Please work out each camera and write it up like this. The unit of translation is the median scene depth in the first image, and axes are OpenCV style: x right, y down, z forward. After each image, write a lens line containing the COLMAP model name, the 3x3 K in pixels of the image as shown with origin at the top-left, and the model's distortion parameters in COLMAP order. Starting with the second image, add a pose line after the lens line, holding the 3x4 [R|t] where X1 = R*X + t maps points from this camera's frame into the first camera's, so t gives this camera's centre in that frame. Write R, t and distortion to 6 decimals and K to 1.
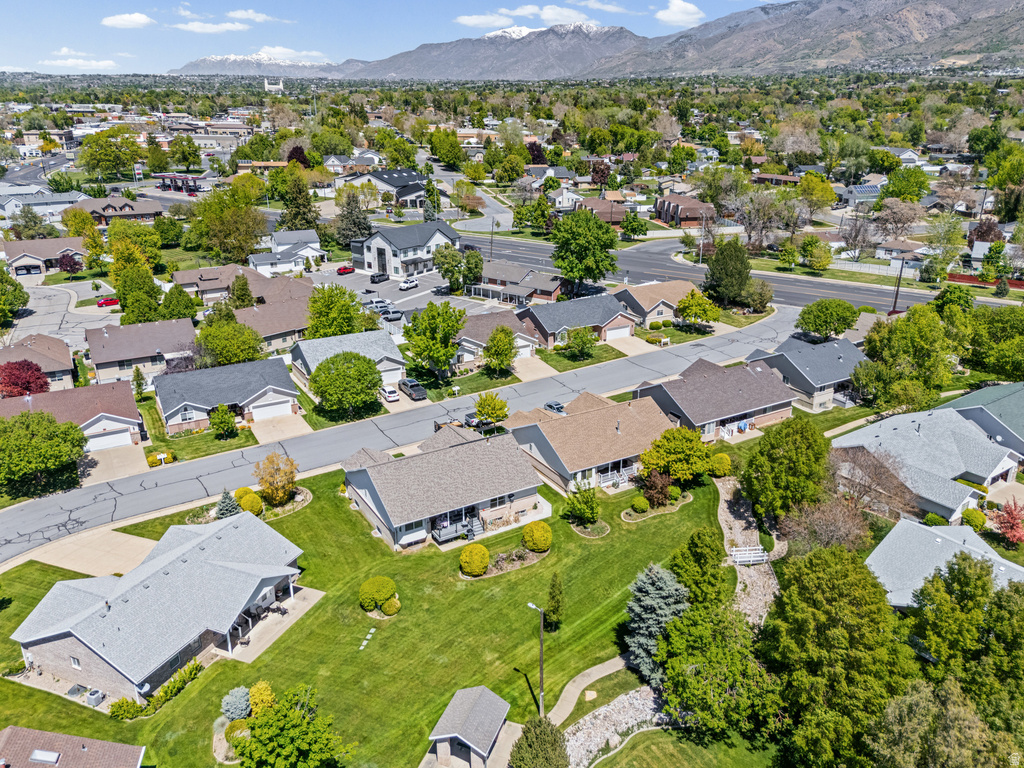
lens RADIAL K [[698.0, 0, 512.0], [0, 698.0, 384.0], [0, 0, 1]] dist [0.047030, -0.002675]
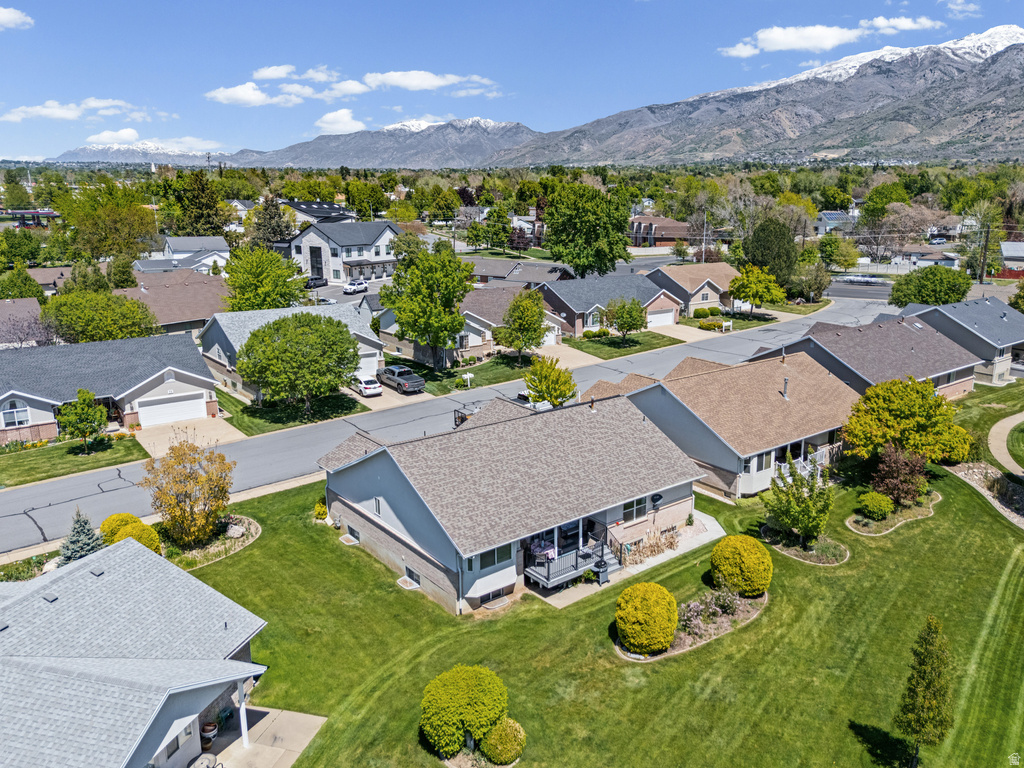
lens RADIAL K [[719.7, 0, 510.8], [0, 719.7, 397.0], [0, 0, 1]] dist [0.036676, 0.001663]
pose [[0.991720, -0.032826, 0.124150, -0.134364], [0.045498, 0.993881, -0.100649, 0.102874], [-0.120086, 0.105465, 0.987146, 0.357992]]
